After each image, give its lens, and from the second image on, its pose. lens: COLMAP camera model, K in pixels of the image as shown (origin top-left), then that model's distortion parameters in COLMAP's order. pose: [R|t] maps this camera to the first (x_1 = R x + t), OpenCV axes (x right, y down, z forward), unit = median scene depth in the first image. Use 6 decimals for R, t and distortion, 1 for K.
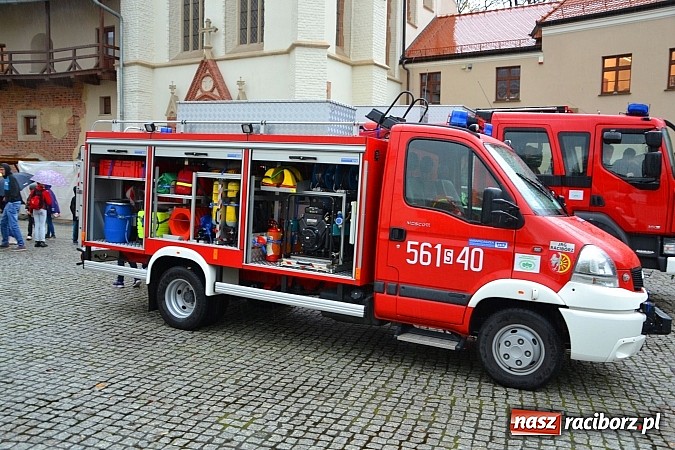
lens RADIAL K [[606.1, 0, 337.5], [0, 606.1, 225.0], [0, 0, 1]] dist [-0.114053, 0.166081]
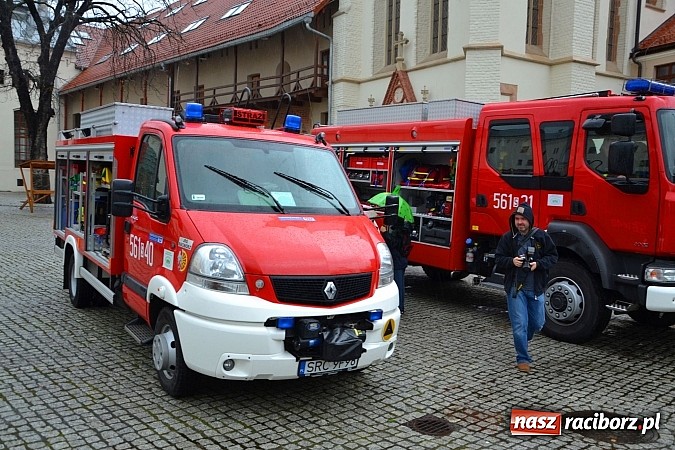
lens RADIAL K [[606.1, 0, 337.5], [0, 606.1, 225.0], [0, 0, 1]] dist [-0.114053, 0.166081]
pose [[0.868440, 0.032862, -0.494703, 0.208001], [-0.043800, 0.998985, -0.010530, 0.001548], [0.493855, 0.030812, 0.868998, 0.063400]]
